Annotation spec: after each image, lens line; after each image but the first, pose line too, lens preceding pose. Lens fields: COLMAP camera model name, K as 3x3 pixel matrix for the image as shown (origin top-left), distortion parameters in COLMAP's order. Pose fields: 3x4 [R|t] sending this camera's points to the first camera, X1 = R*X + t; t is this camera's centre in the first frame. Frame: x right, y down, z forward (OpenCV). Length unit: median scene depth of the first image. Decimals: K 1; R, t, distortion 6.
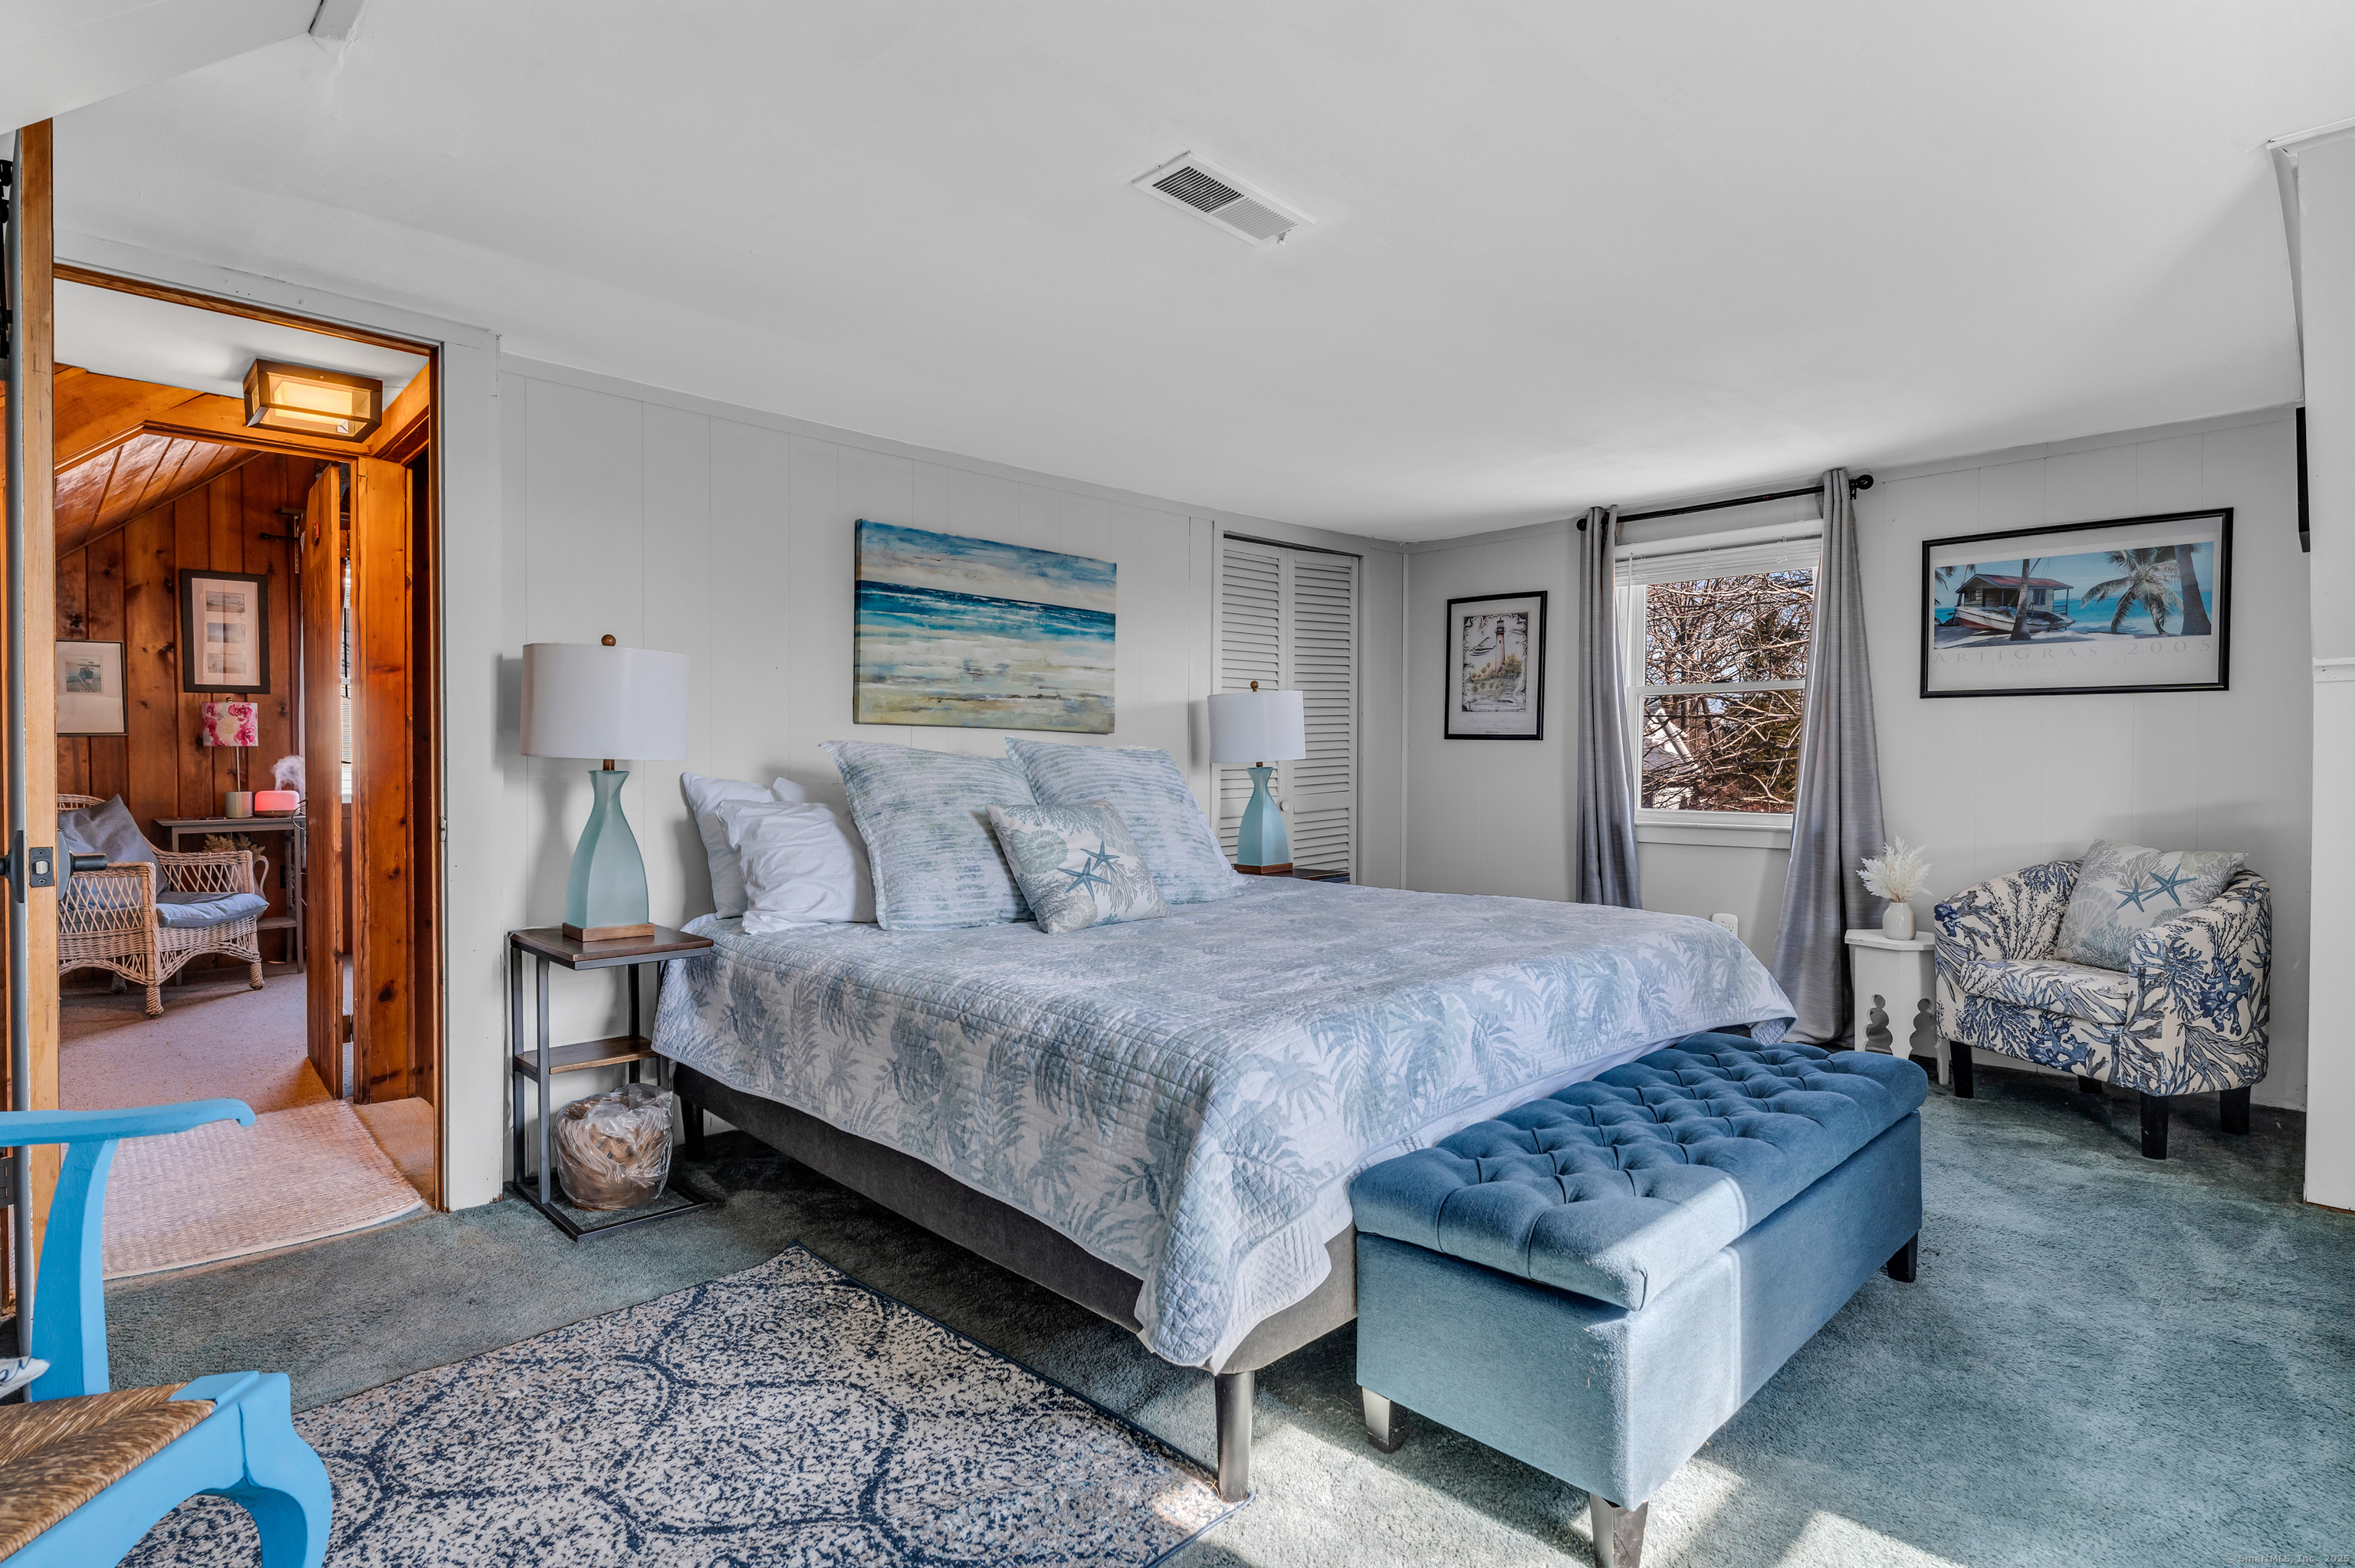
lens RADIAL K [[1171.3, 0, 1174.9], [0, 1171.3, 782.0], [0, 0, 1]] dist [0.000383, -0.000287]
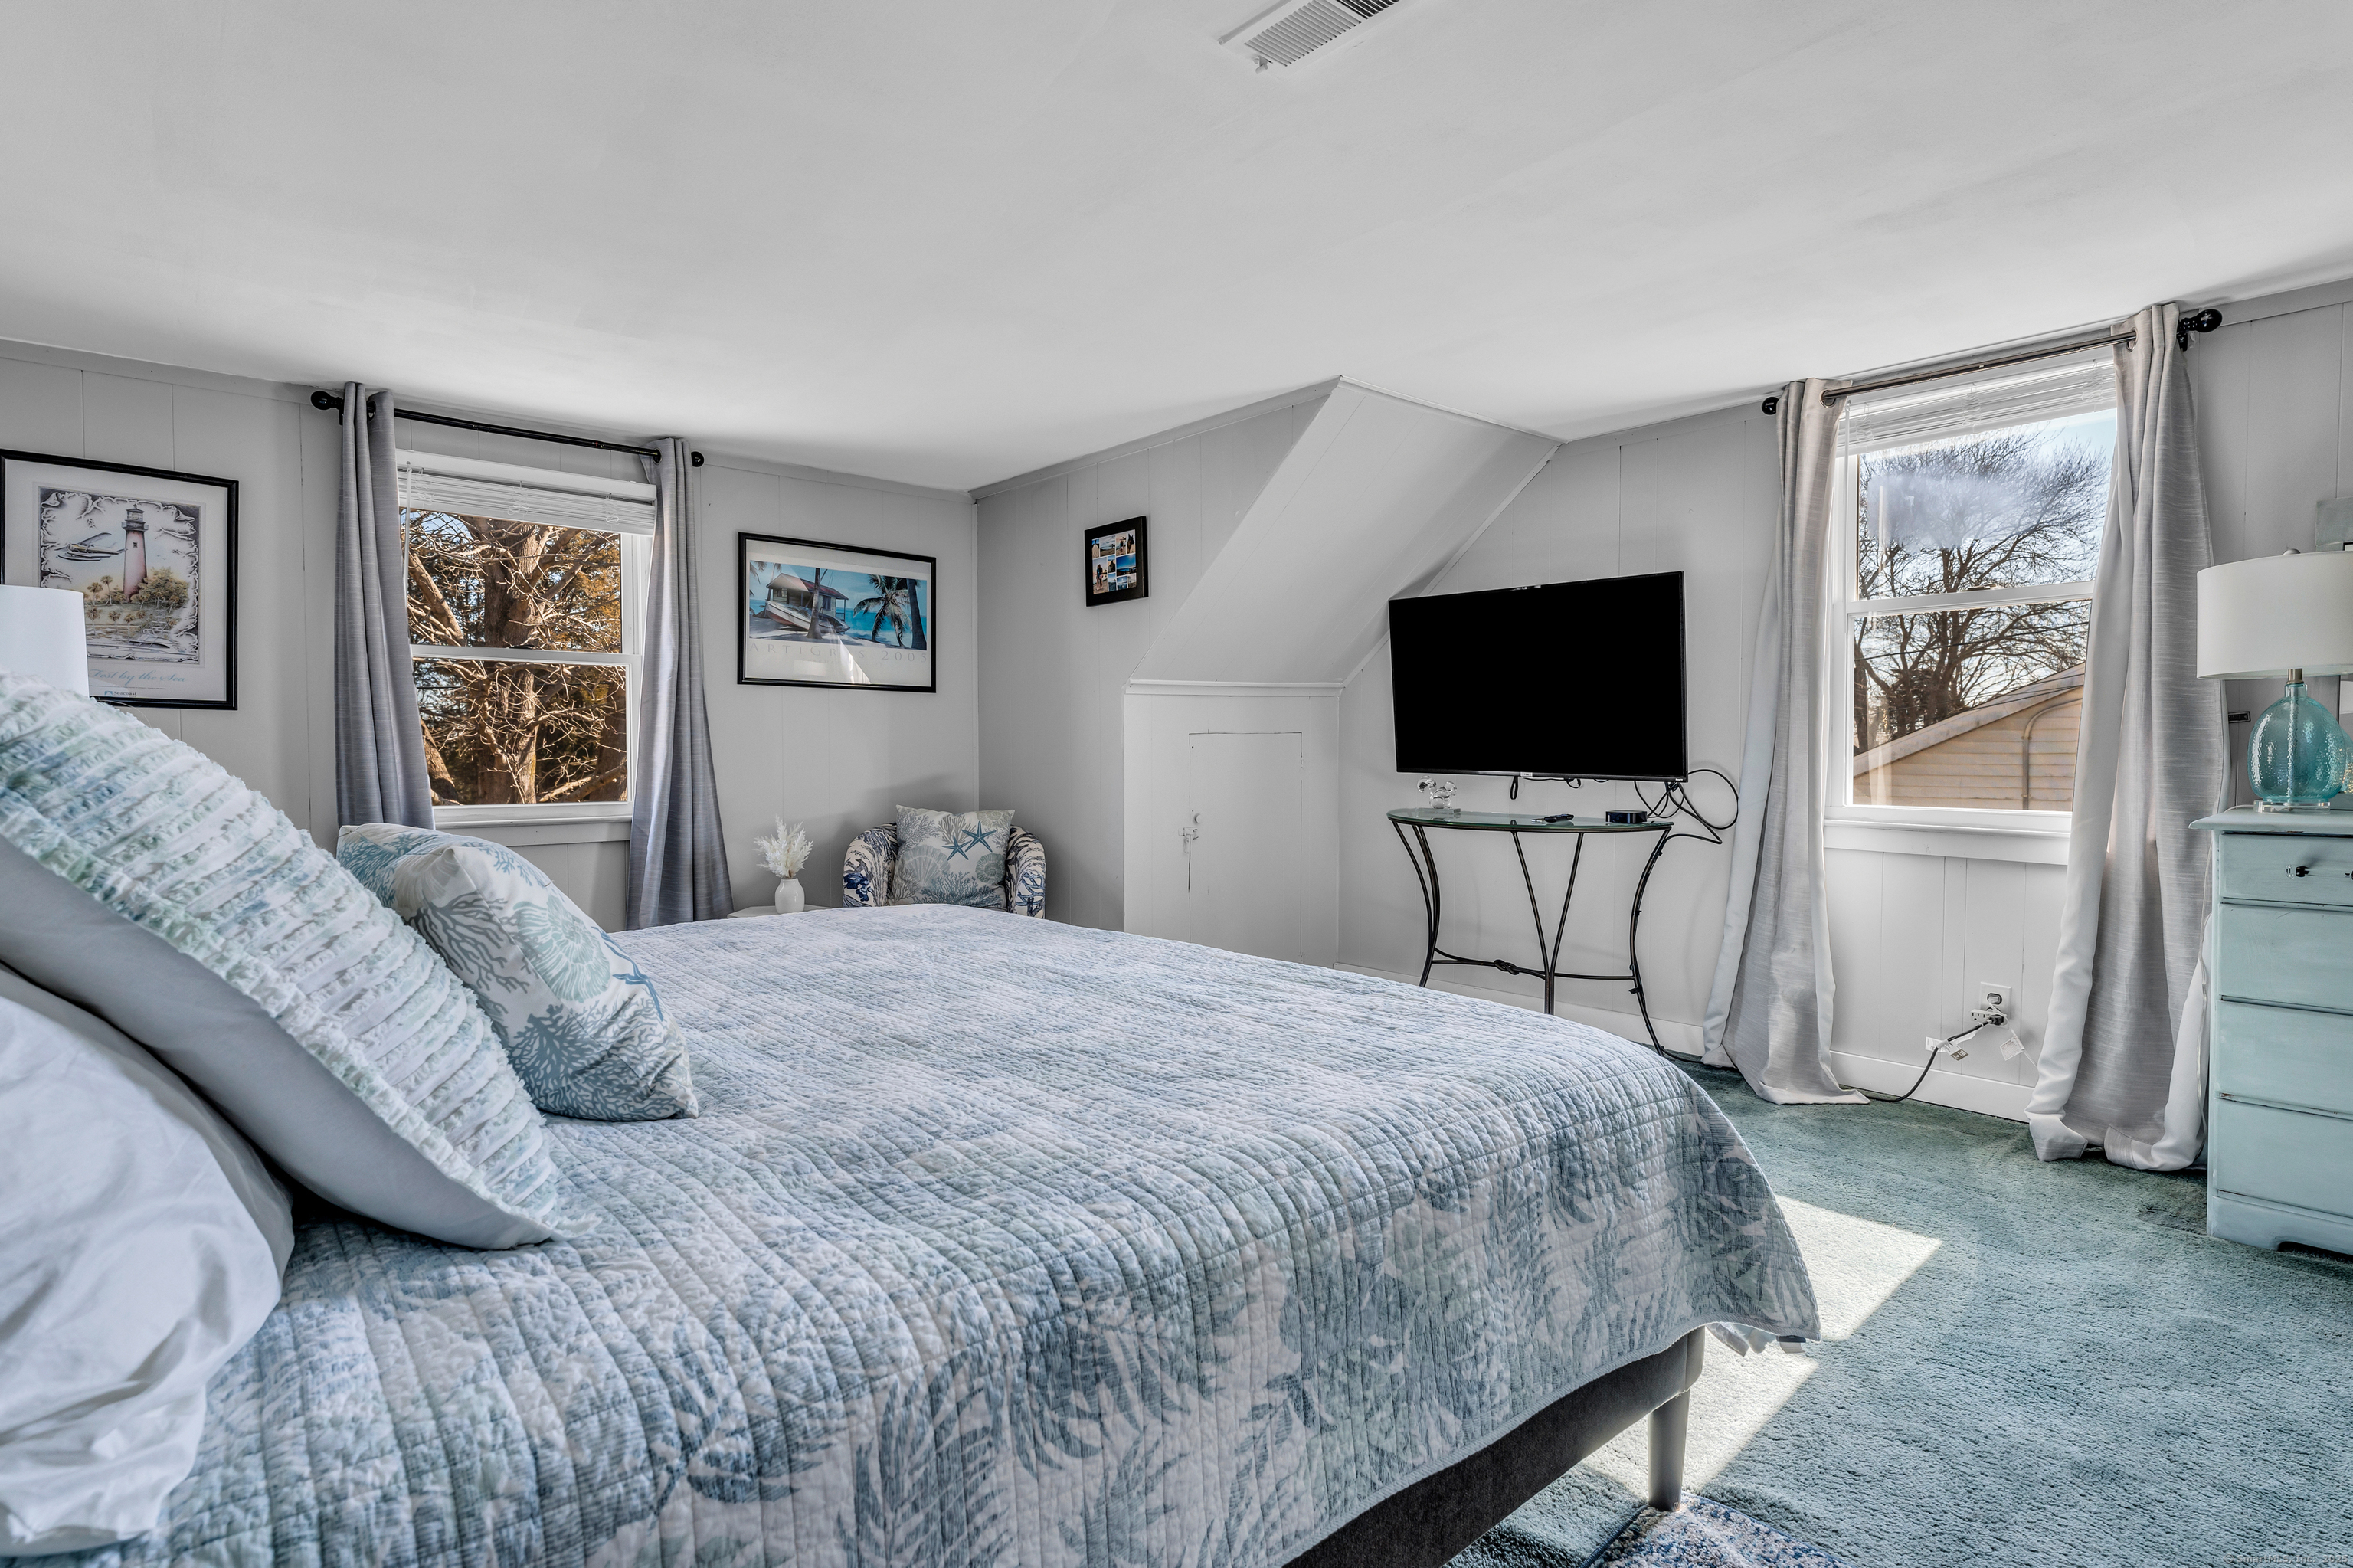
lens RADIAL K [[1179.1, 0, 1170.3], [0, 1179.1, 782.2], [0, 0, 1]] dist [-0.002188, -0.000404]
pose [[0.067470, -0.027083, 0.997354, -0.420083], [0.016180, 0.999530, 0.026048, -0.005901], [-0.997590, 0.014380, 0.067876, 0.603572]]
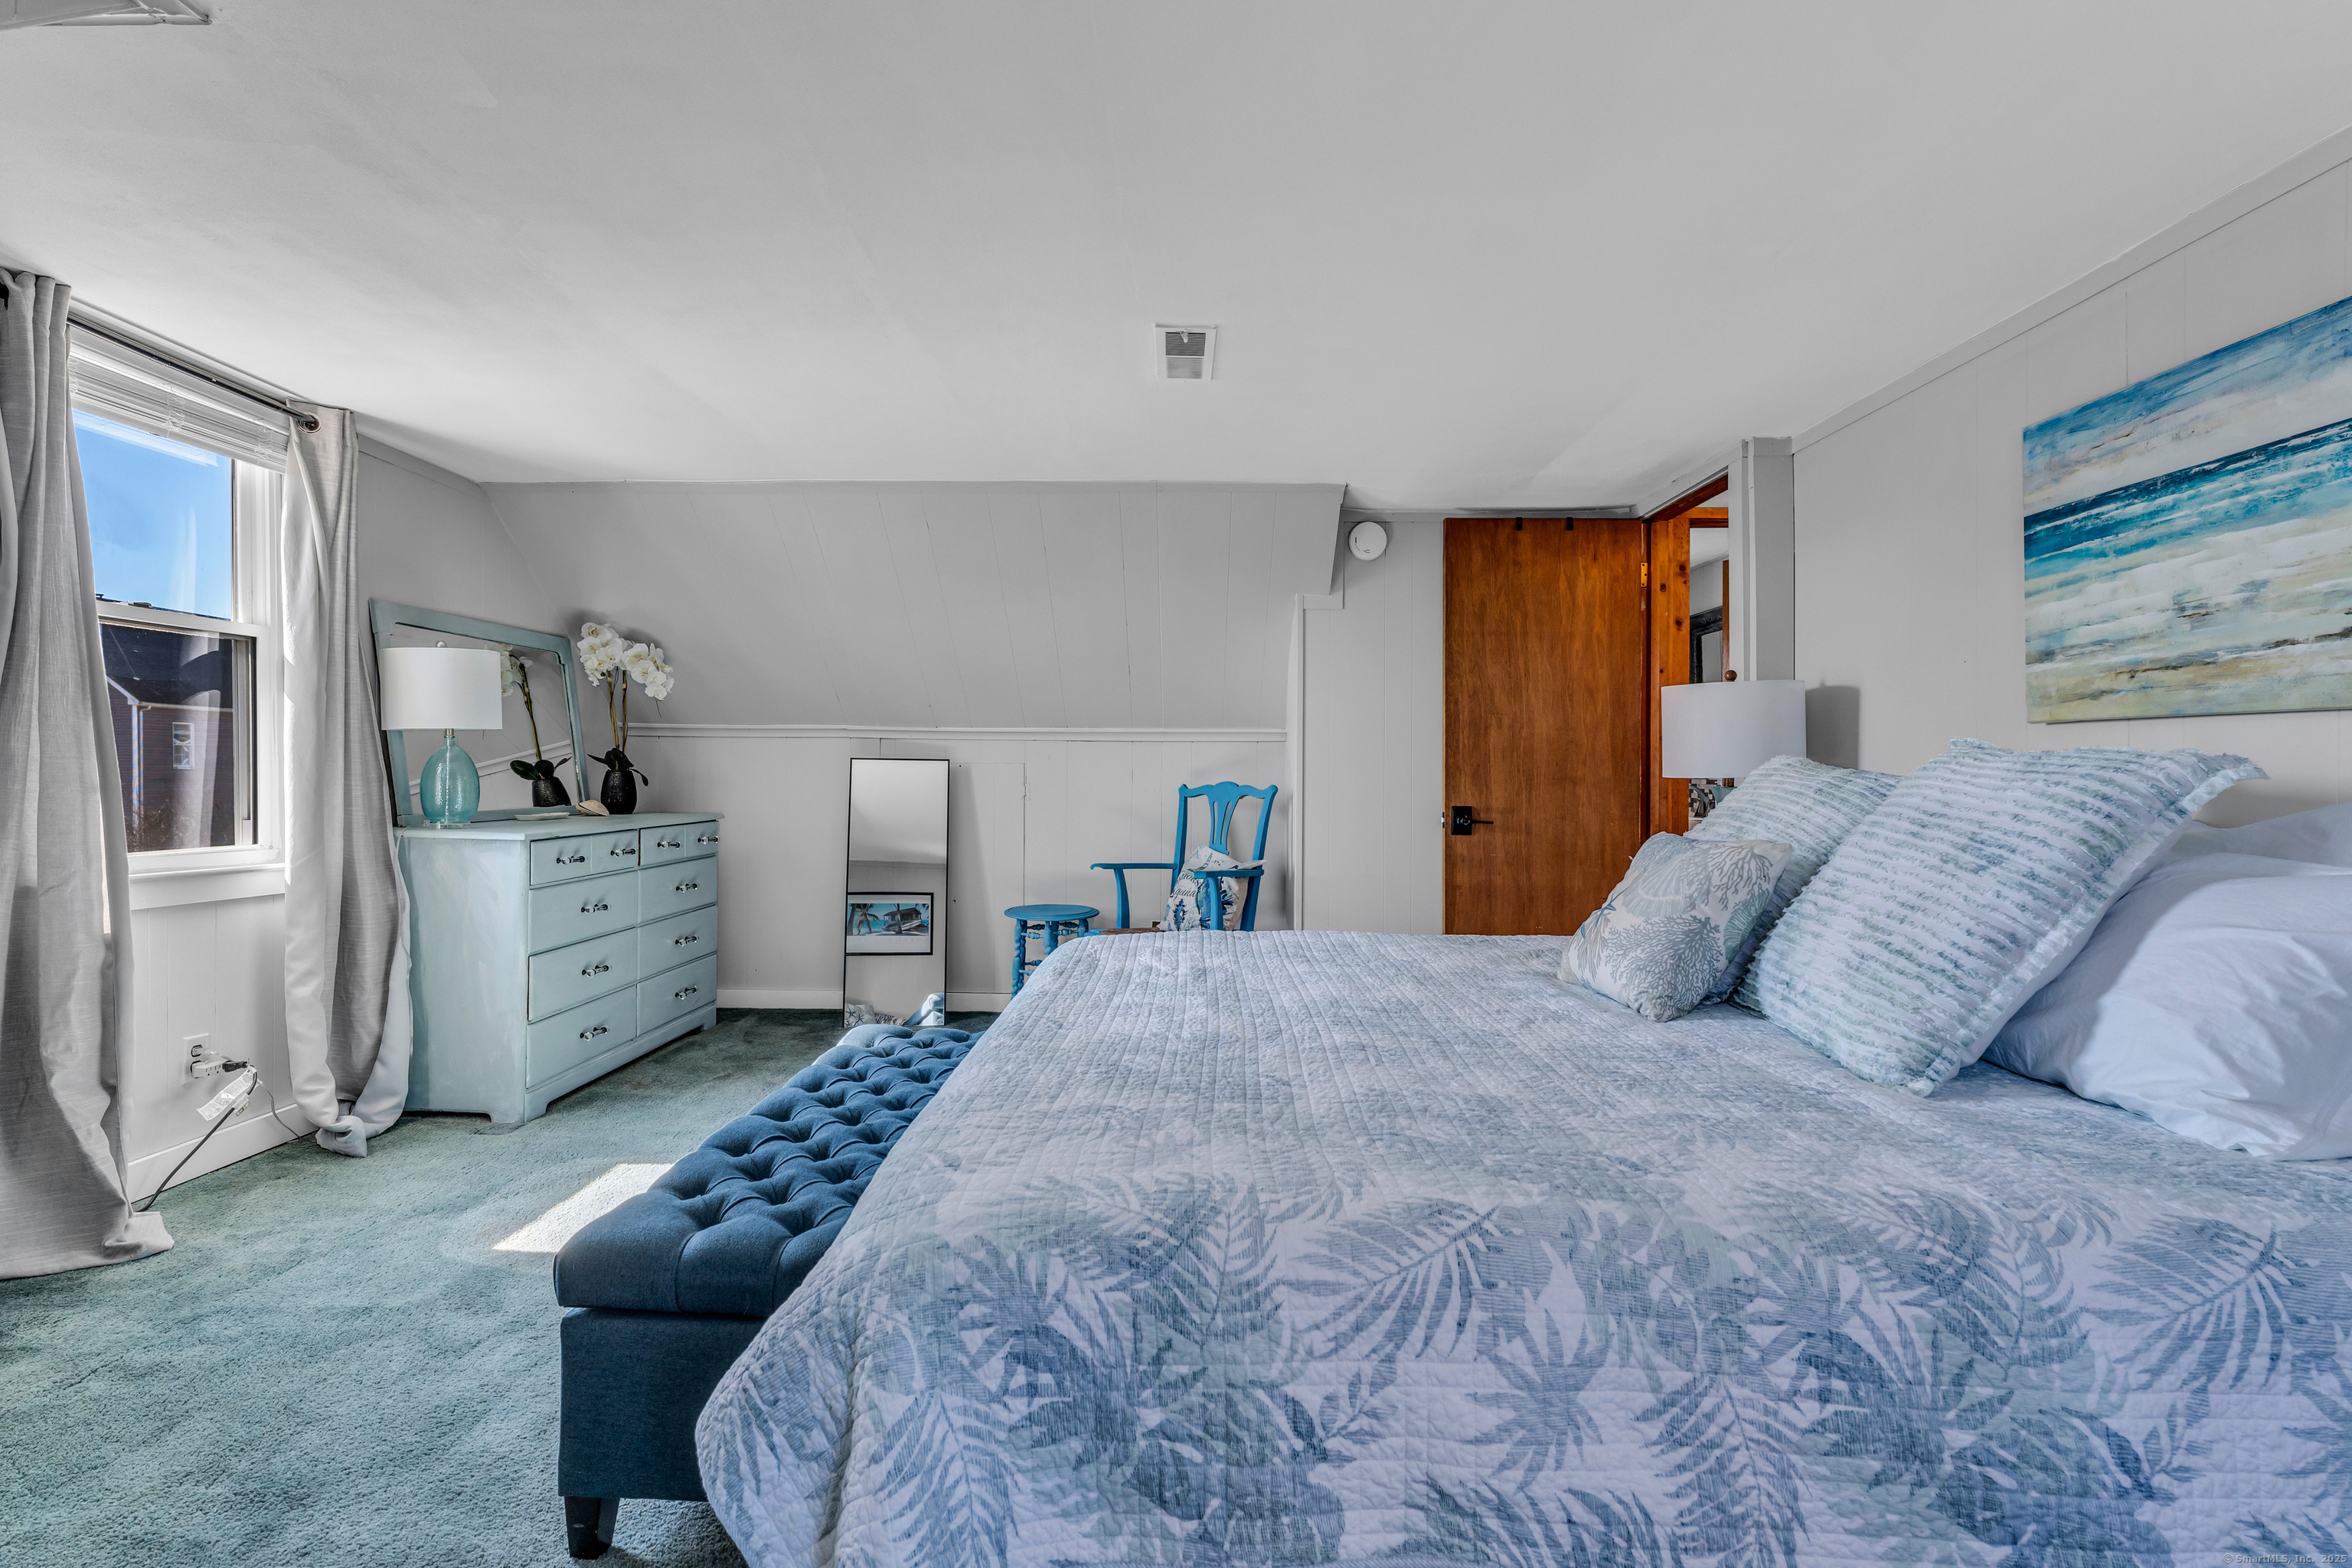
lens RADIAL K [[1170.0, 0, 1173.4], [0, 1170.0, 782.0], [0, 0, 1]] dist [0.000383, -0.000287]
pose [[-0.719062, -0.000261, -0.694946, 0.545251], [-0.017089, 0.999704, 0.017307, -0.018917], [0.694736, 0.024320, -0.718854, 1.097044]]
